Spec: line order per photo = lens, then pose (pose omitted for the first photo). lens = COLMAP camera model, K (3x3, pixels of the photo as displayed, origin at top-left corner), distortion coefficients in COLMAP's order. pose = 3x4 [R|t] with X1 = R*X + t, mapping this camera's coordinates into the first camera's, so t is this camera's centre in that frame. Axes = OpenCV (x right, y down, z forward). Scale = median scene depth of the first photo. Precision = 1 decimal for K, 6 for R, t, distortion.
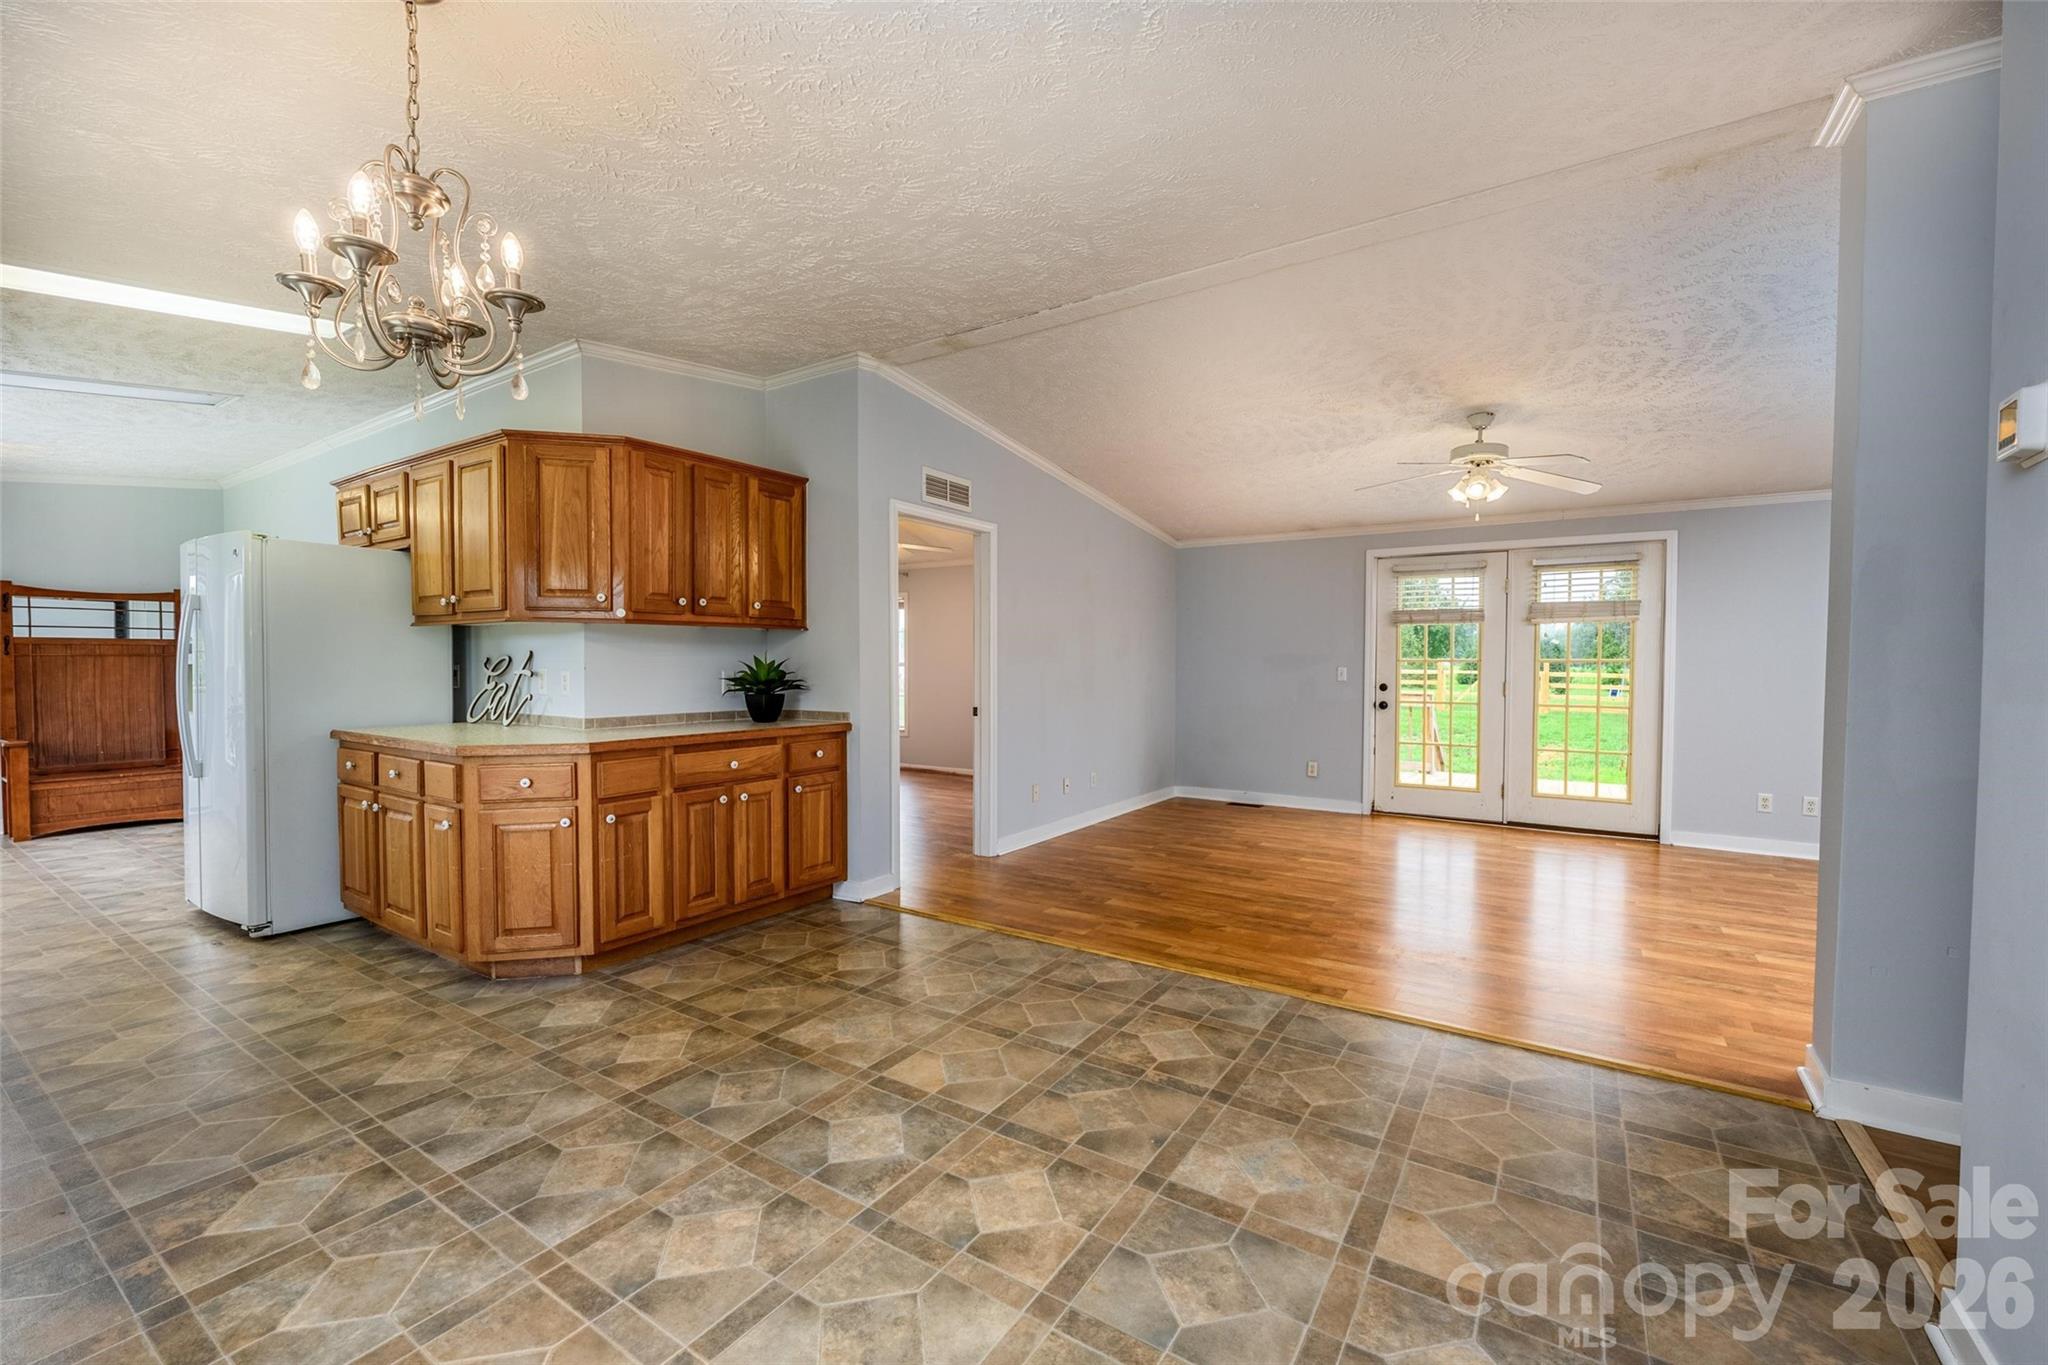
lens RADIAL K [[839.1, 0, 1031.3], [0, 839.1, 680.6], [0, 0, 1]] dist [-0.005642, 0.000523]
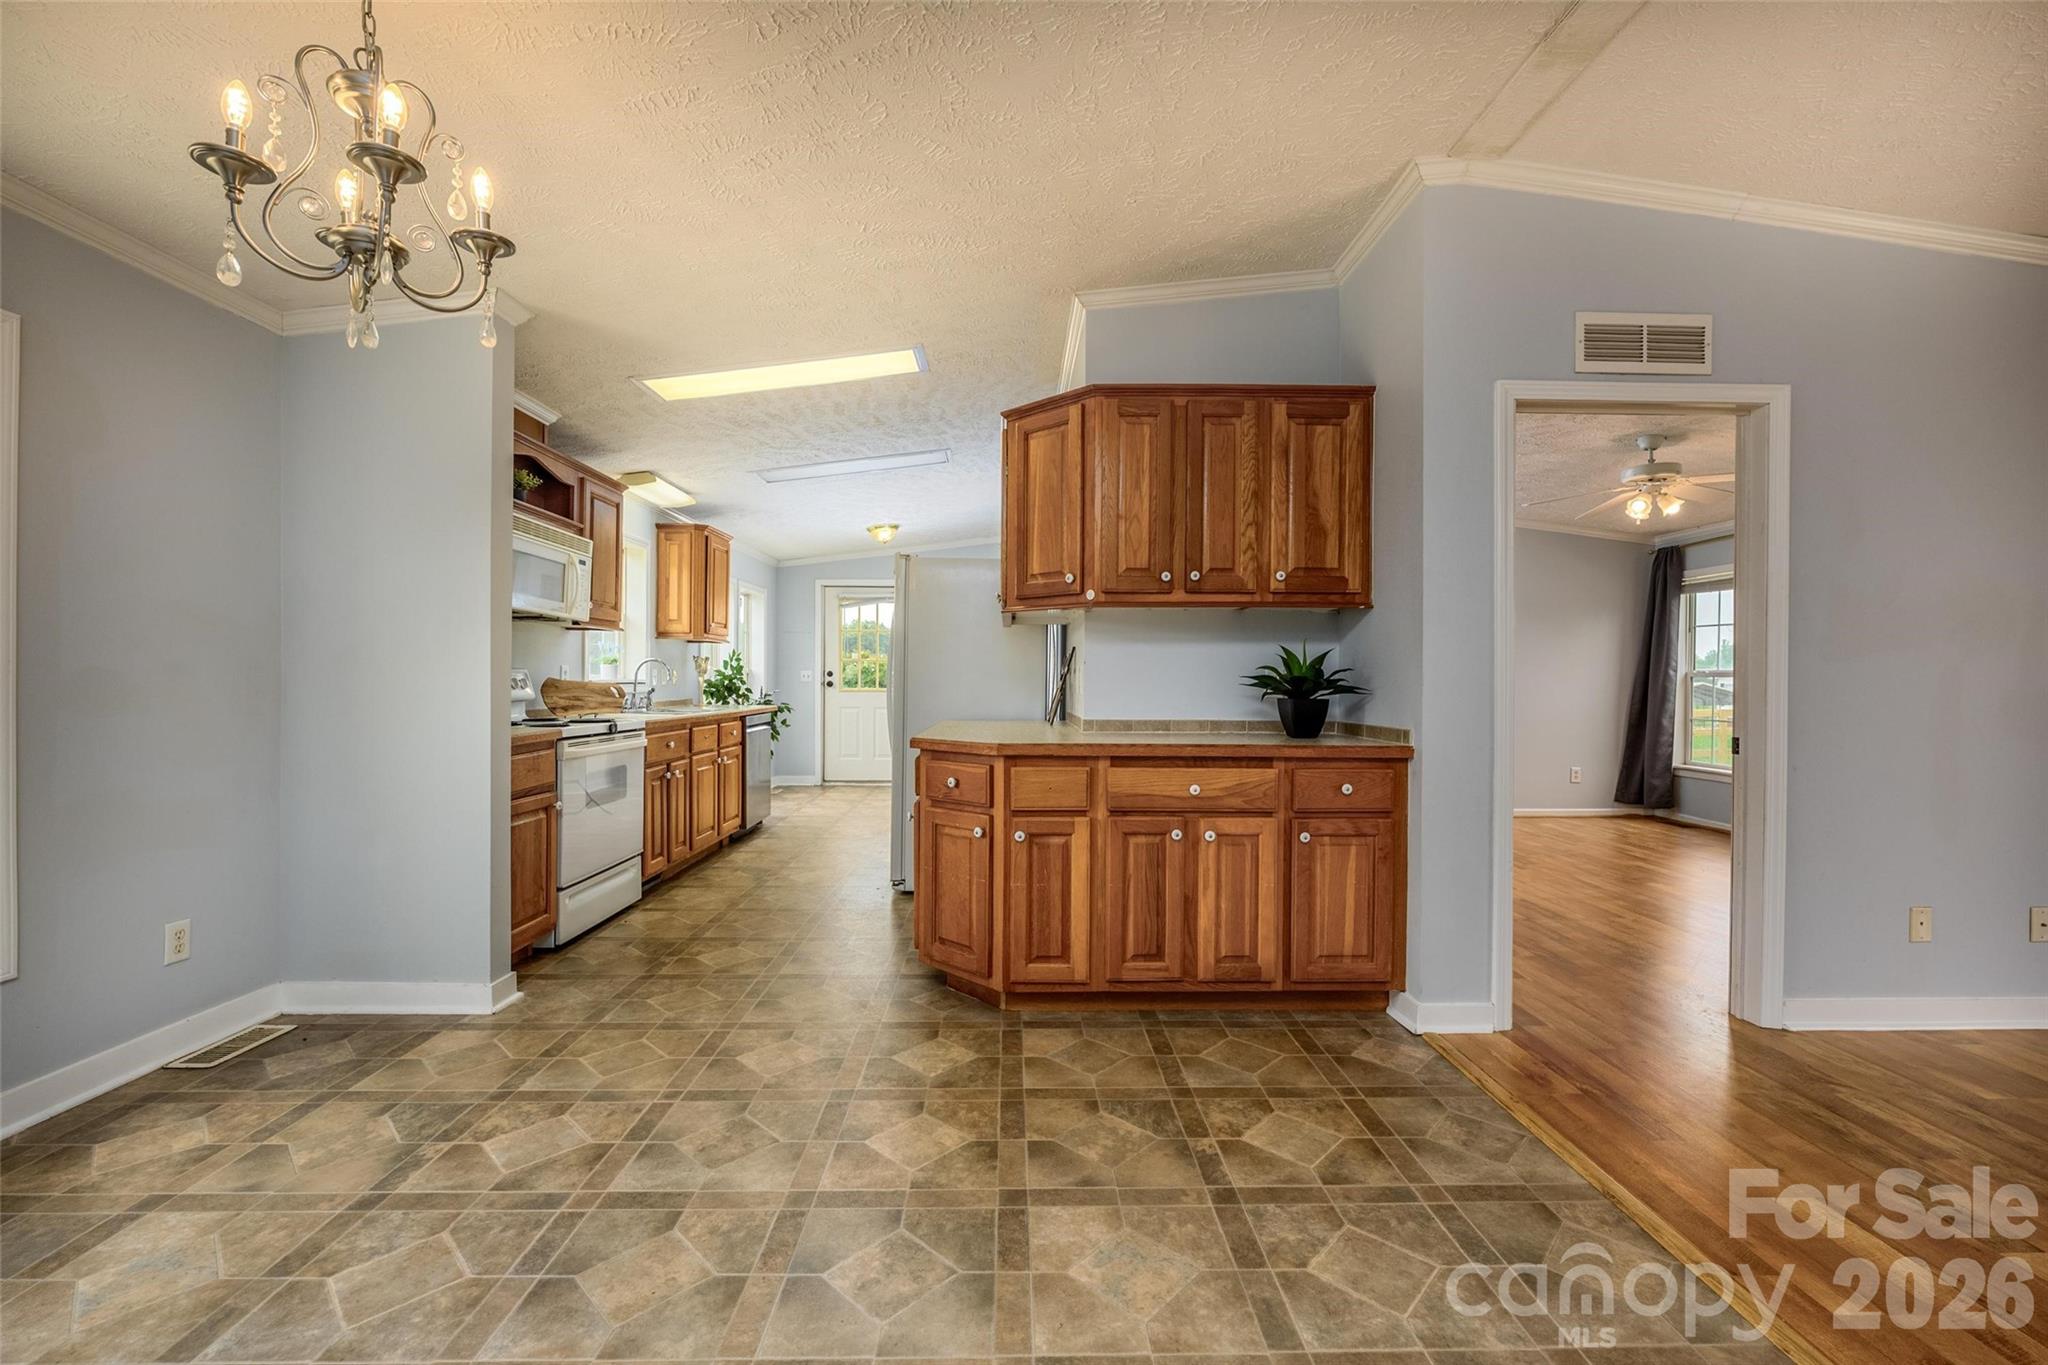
lens RADIAL K [[839.1, 0, 1031.3], [0, 839.1, 688.0], [0, 0, 1]] dist [-0.005642, 0.000523]
pose [[0.565043, 0.007755, -0.825025, 0.167769], [-0.024333, 0.999677, -0.007268, 0.019988], [0.824702, 0.024182, 0.565050, 0.459035]]
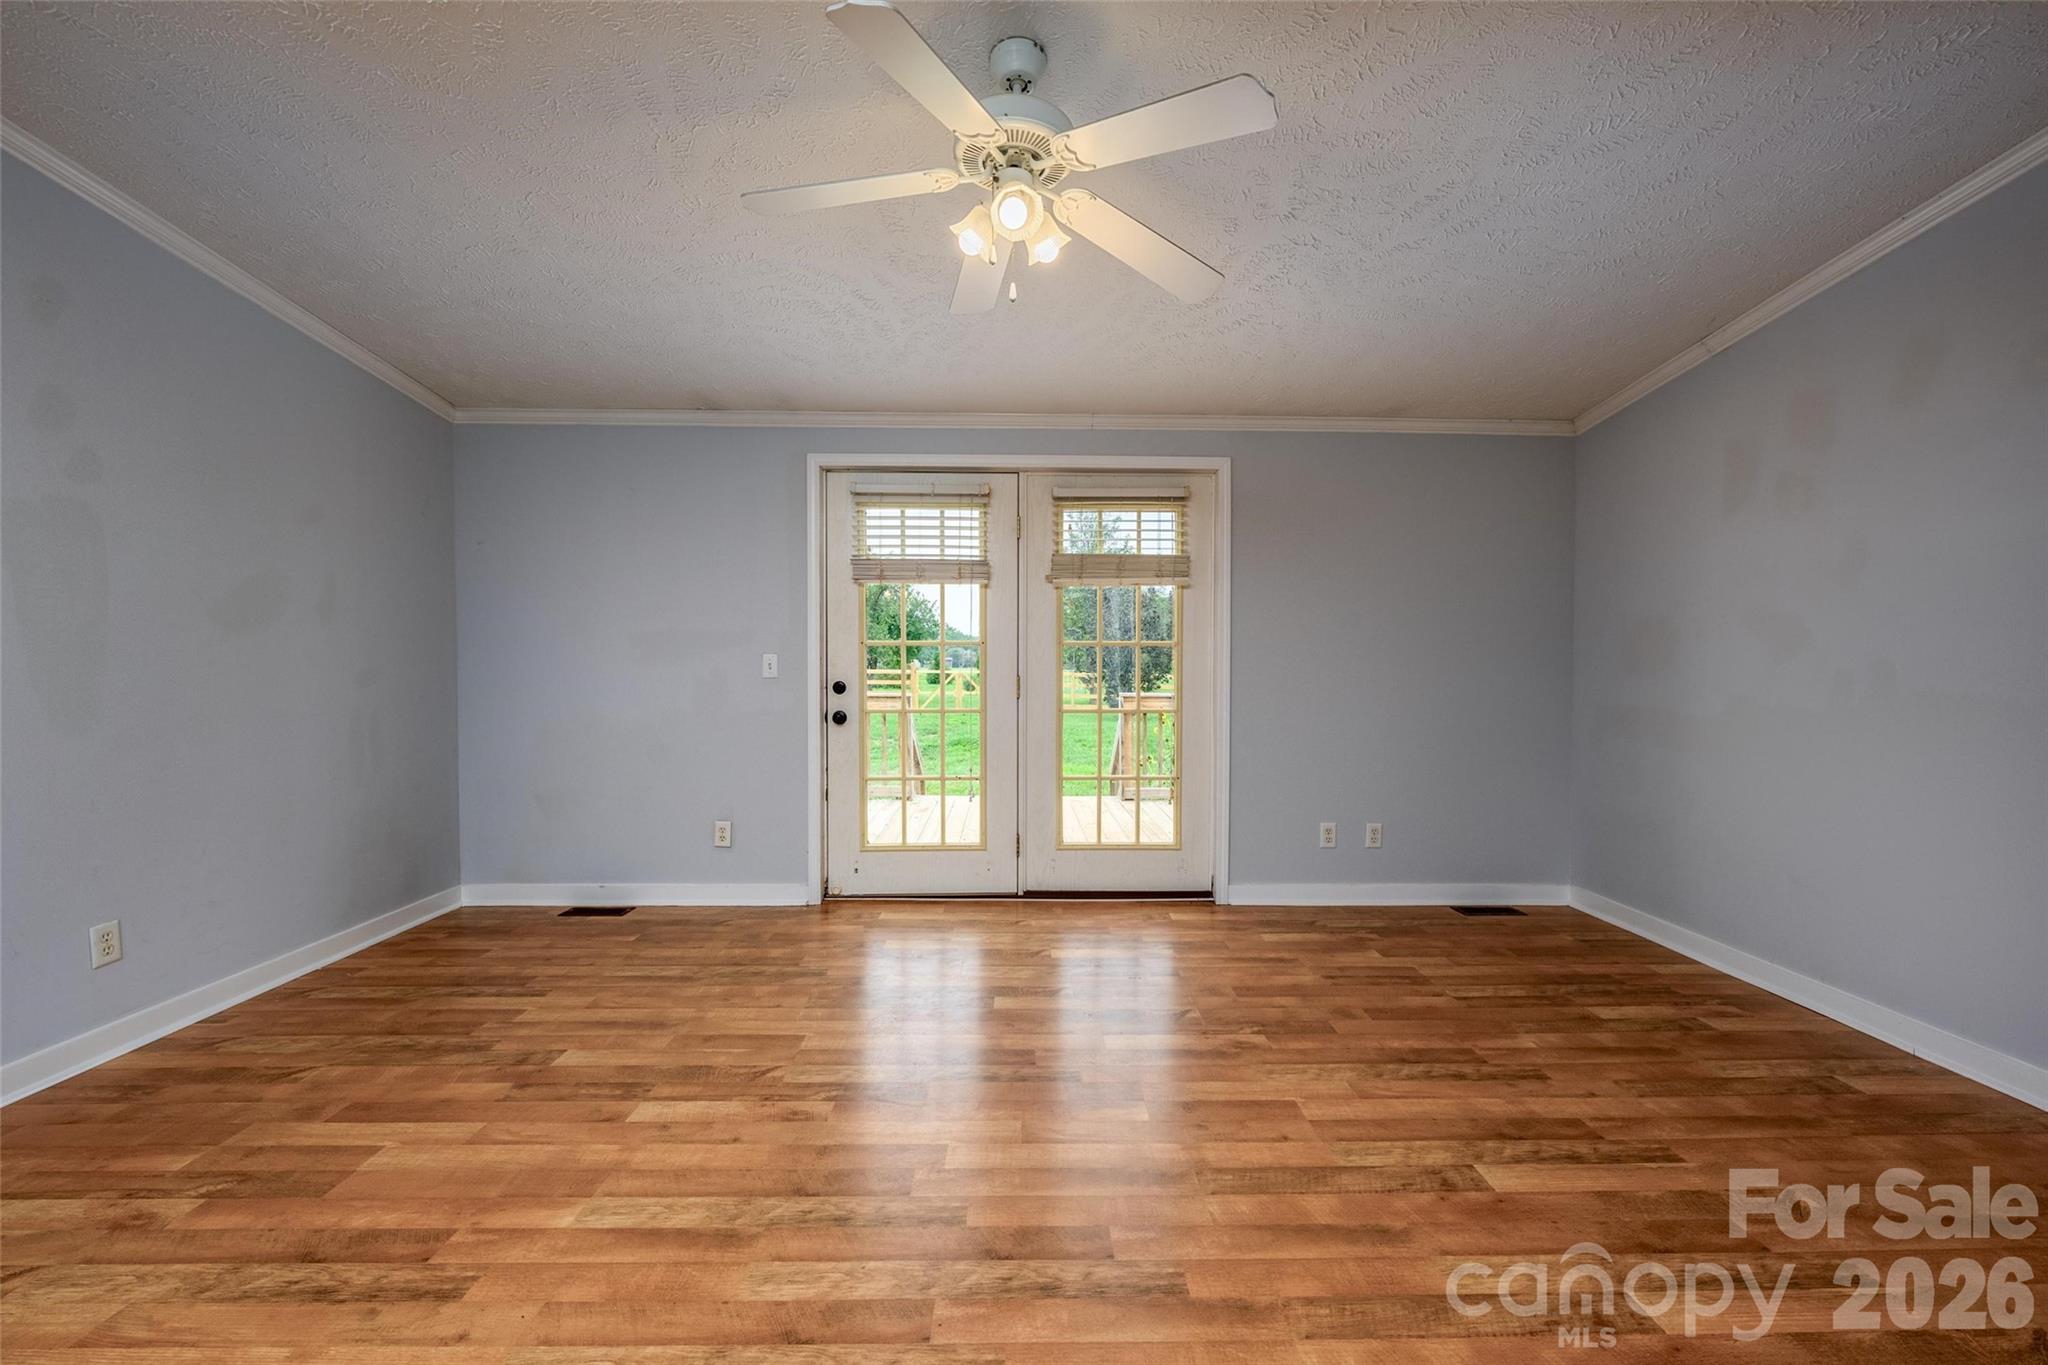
lens RADIAL K [[839.1, 0, 1056.6], [0, 839.1, 675.6], [0, 0, 1]] dist [-0.005642, 0.000523]
pose [[0.810618, -0.007975, 0.585521, 0.348761], [0.012908, 0.999908, -0.004251, 0.007690], [-0.585433, 0.011004, 0.810646, 0.757543]]
